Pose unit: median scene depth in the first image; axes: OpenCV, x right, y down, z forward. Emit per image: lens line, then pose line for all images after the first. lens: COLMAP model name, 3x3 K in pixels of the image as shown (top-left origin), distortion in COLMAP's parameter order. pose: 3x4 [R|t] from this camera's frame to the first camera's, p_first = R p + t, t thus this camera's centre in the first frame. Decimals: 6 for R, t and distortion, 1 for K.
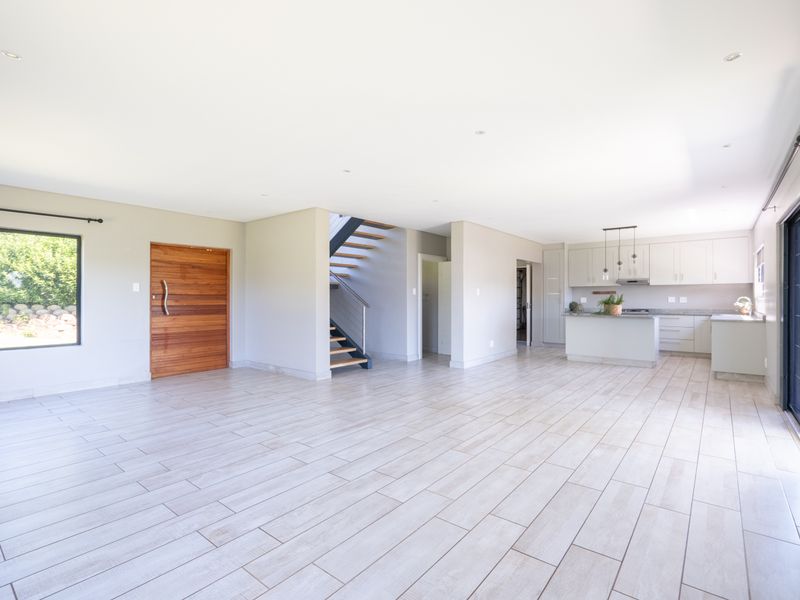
lens RADIAL K [[394.3, 0, 403.0], [0, 394.3, 300.3], [0, 0, 1]] dist [-0.003244, -0.000062]
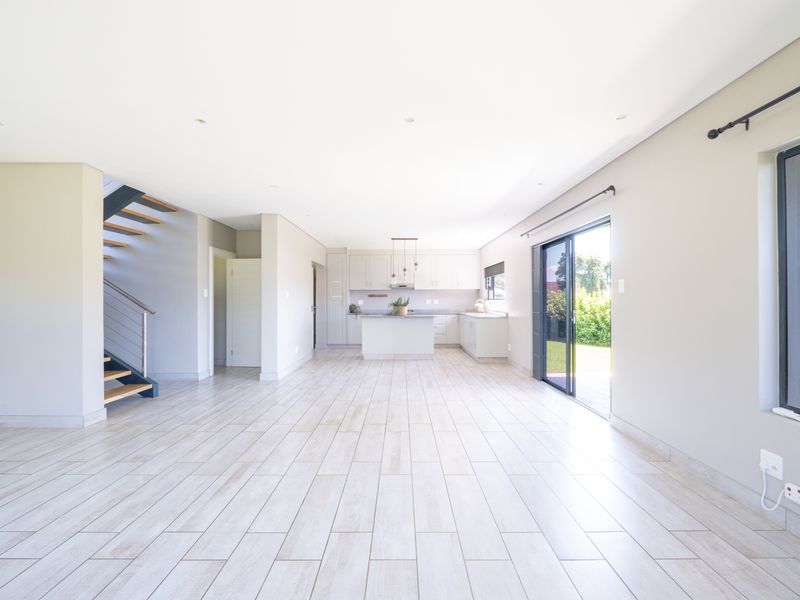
lens RADIAL K [[390.0, 0, 400.2], [0, 390.0, 300.0], [0, 0, 1]] dist [-0.009201, -0.000026]
pose [[0.782651, -0.000860, 0.622460, -0.175601], [0.005854, 0.999965, -0.005979, -0.000455], [-0.622433, 0.008324, 0.782629, 0.139909]]
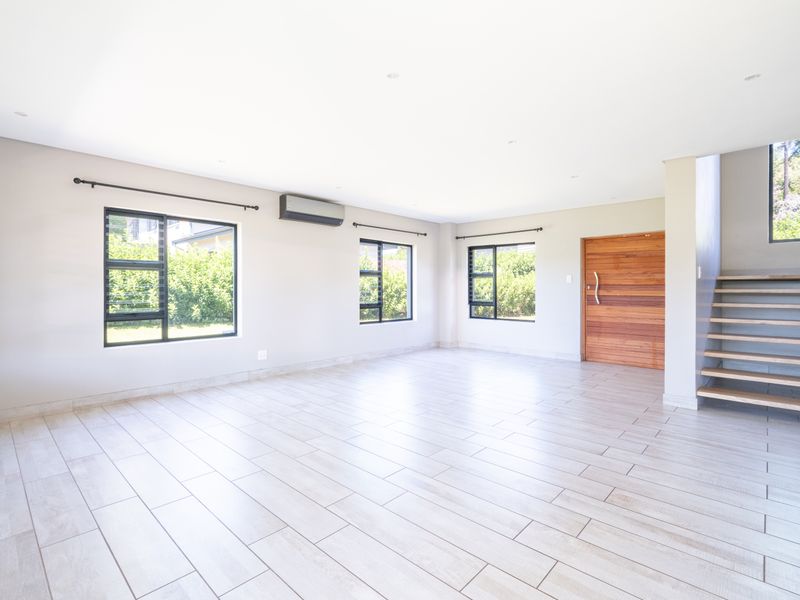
lens RADIAL K [[402.8, 0, 403.6], [0, 402.8, 274.1], [0, 0, 1]] dist [0.001359, 0.000044]
pose [[-0.074328, -0.033921, -0.996657, 0.461970], [-0.009356, 0.999401, -0.033317, -0.002009], [0.997190, 0.006848, -0.074601, 0.493129]]
